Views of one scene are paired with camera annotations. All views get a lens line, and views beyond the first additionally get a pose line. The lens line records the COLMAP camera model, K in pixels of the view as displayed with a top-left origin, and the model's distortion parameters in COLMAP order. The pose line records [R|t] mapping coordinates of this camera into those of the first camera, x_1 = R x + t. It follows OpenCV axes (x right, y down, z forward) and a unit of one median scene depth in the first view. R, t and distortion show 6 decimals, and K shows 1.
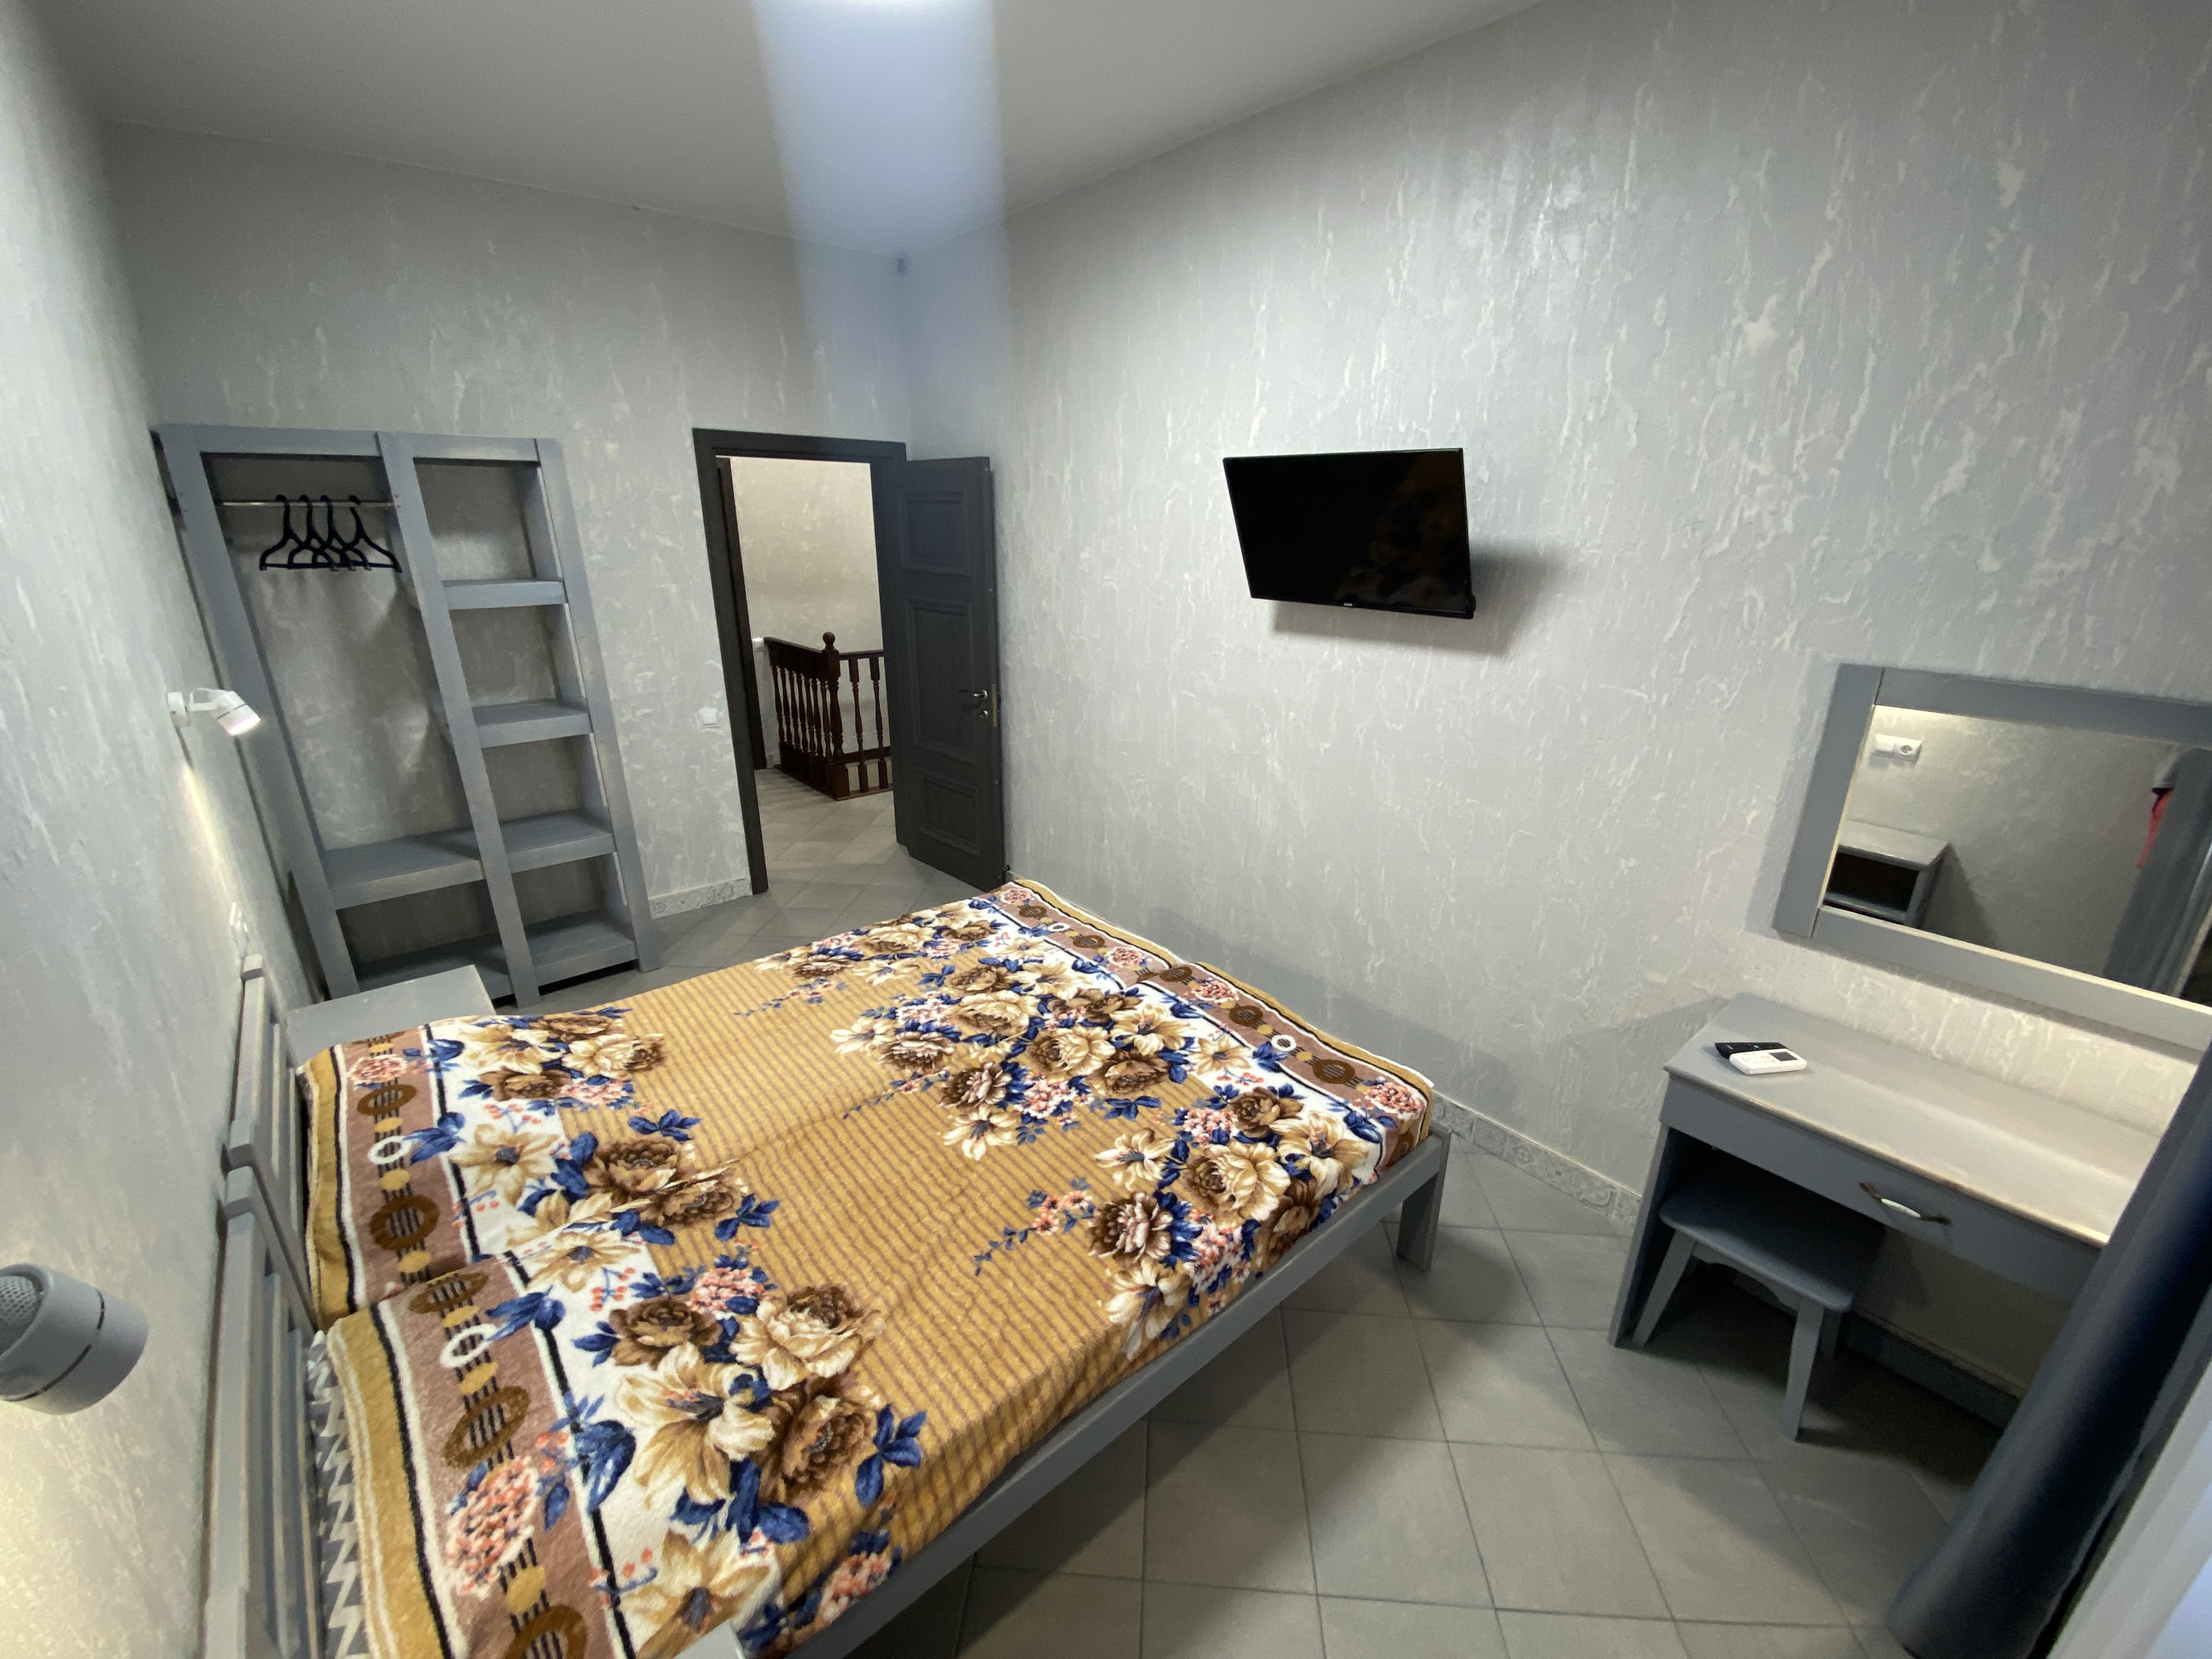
lens RADIAL K [[905.3, 0, 1106.0], [0, 905.3, 829.5], [0, 0, 1]] dist [-0.000953, -0.000285]
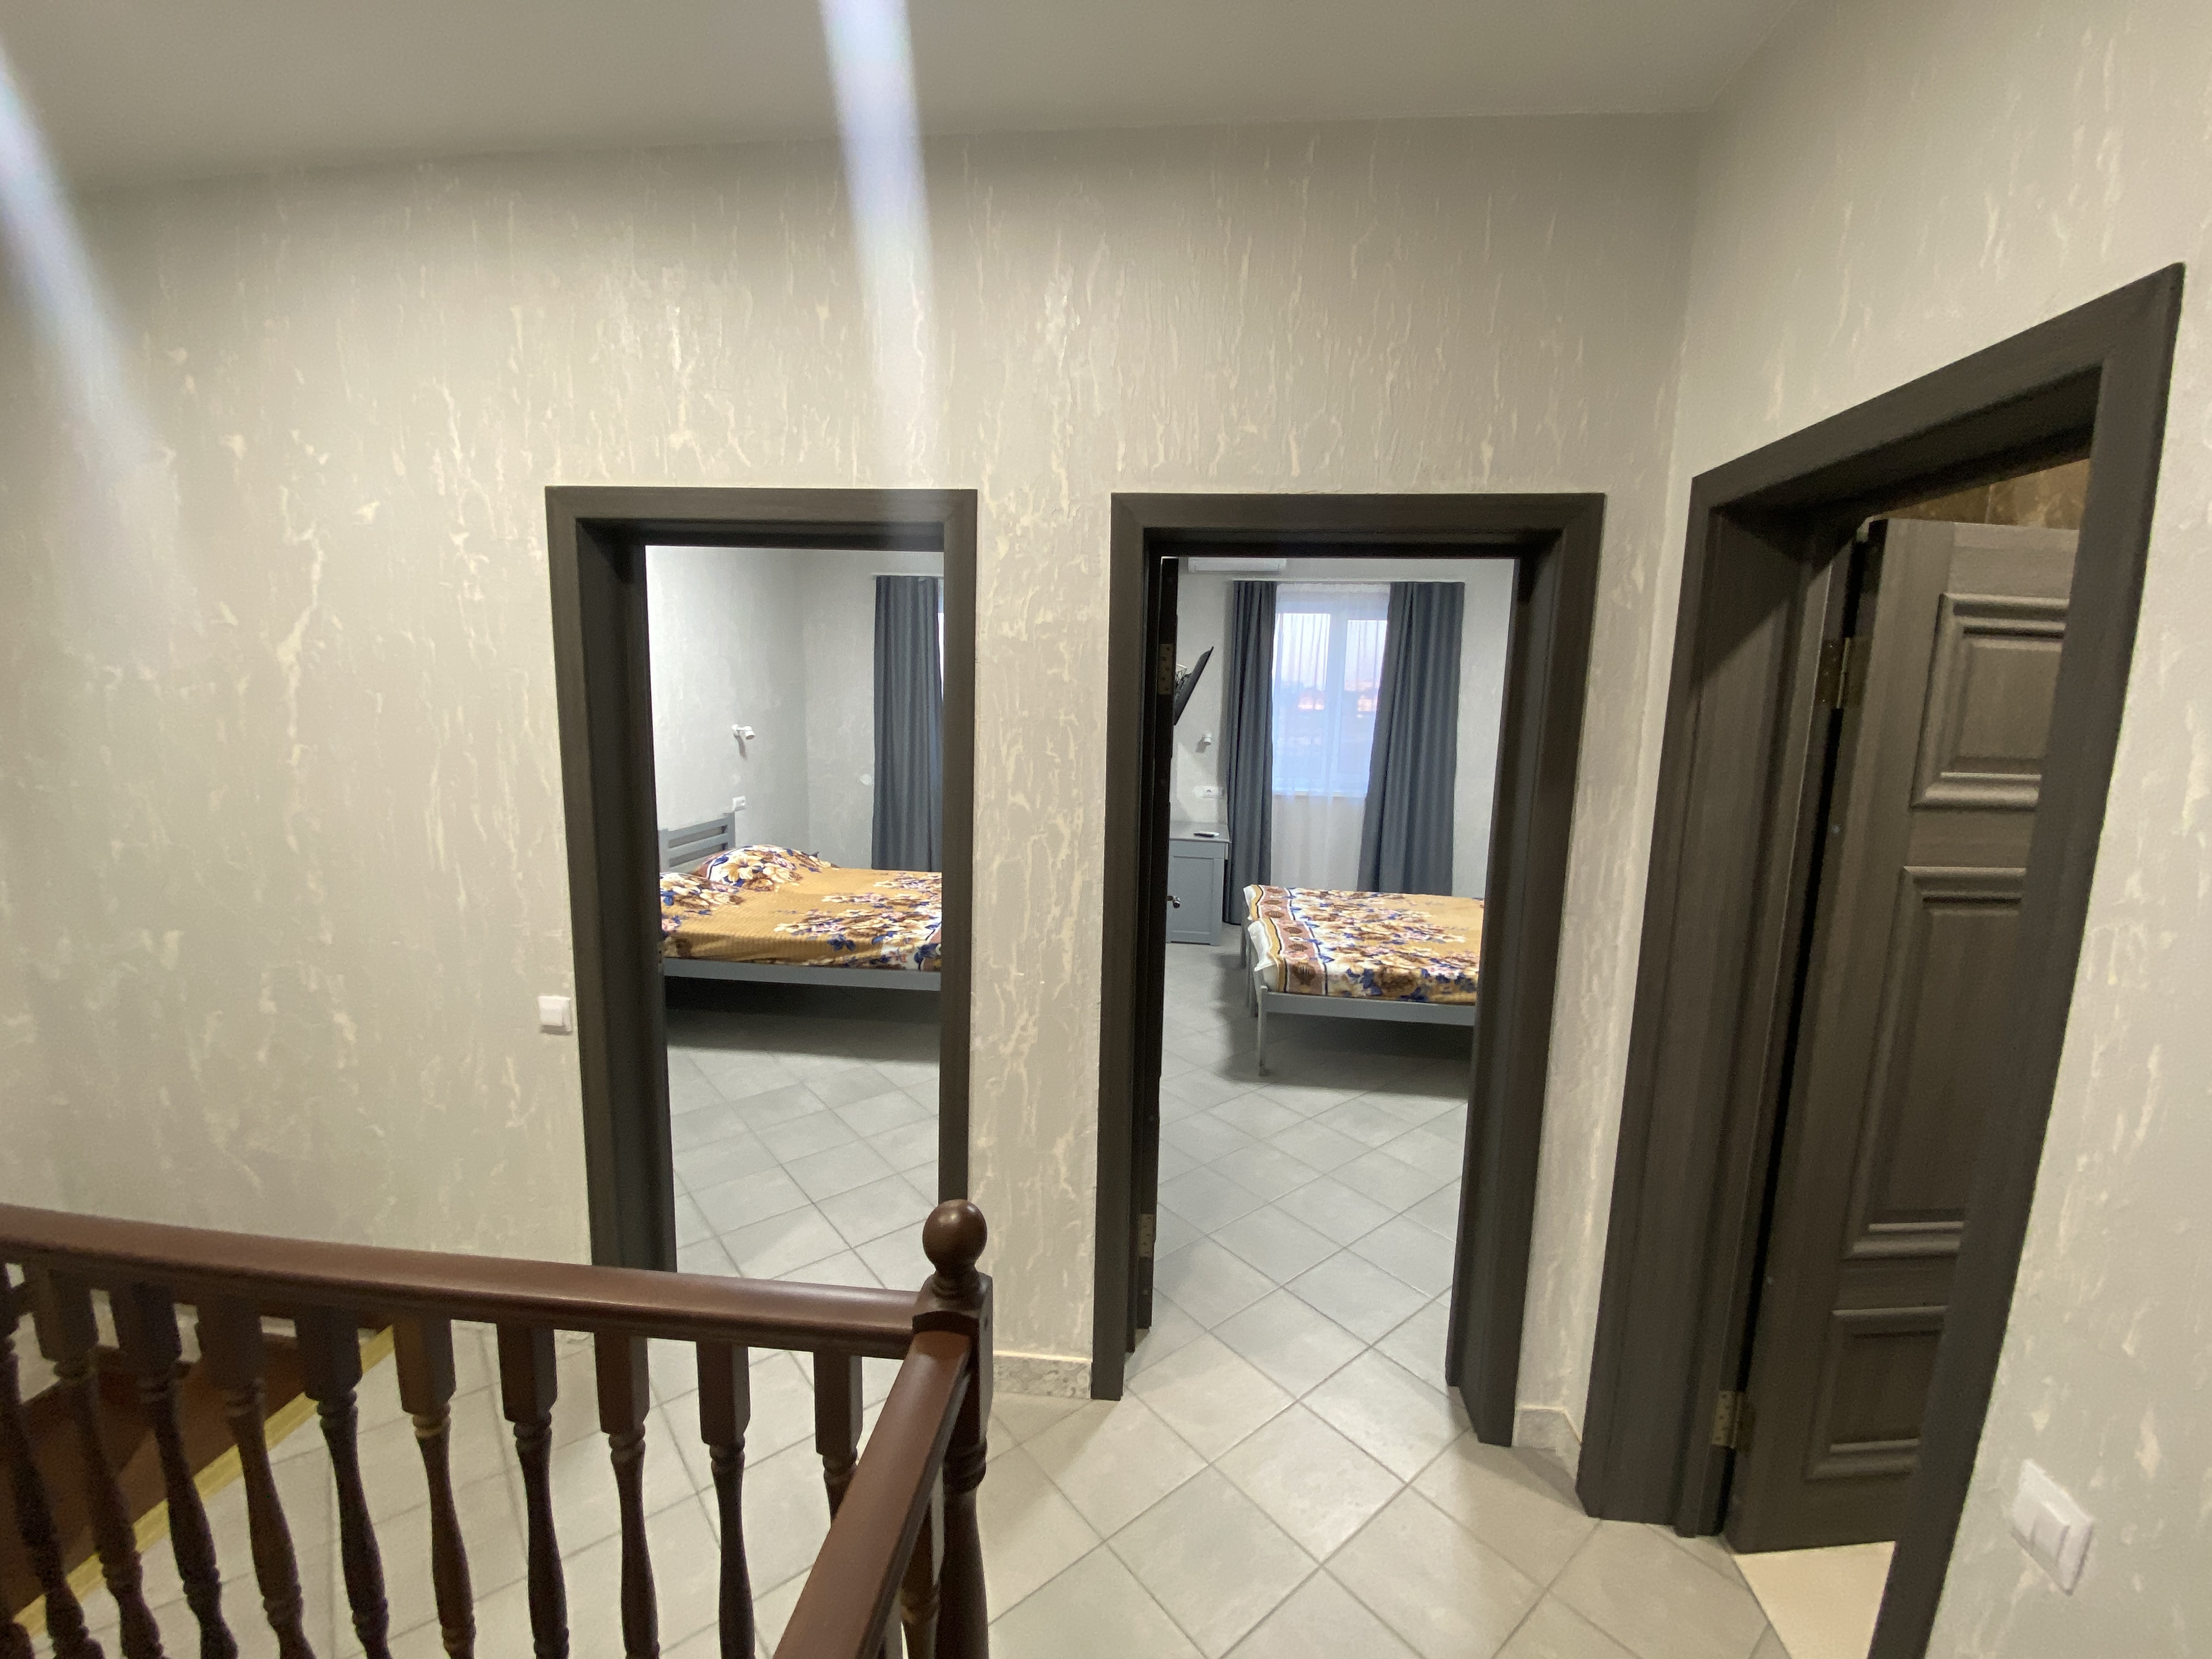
lens RADIAL K [[905.3, 0, 1106.0], [0, 905.3, 829.5], [0, 0, 1]] dist [-0.000953, -0.000285]
pose [[-0.698121, -0.129827, 0.704111, -0.890396], [0.208306, 0.904052, 0.373227, -0.702665], [-0.685008, 0.407228, -0.604094, 2.108200]]
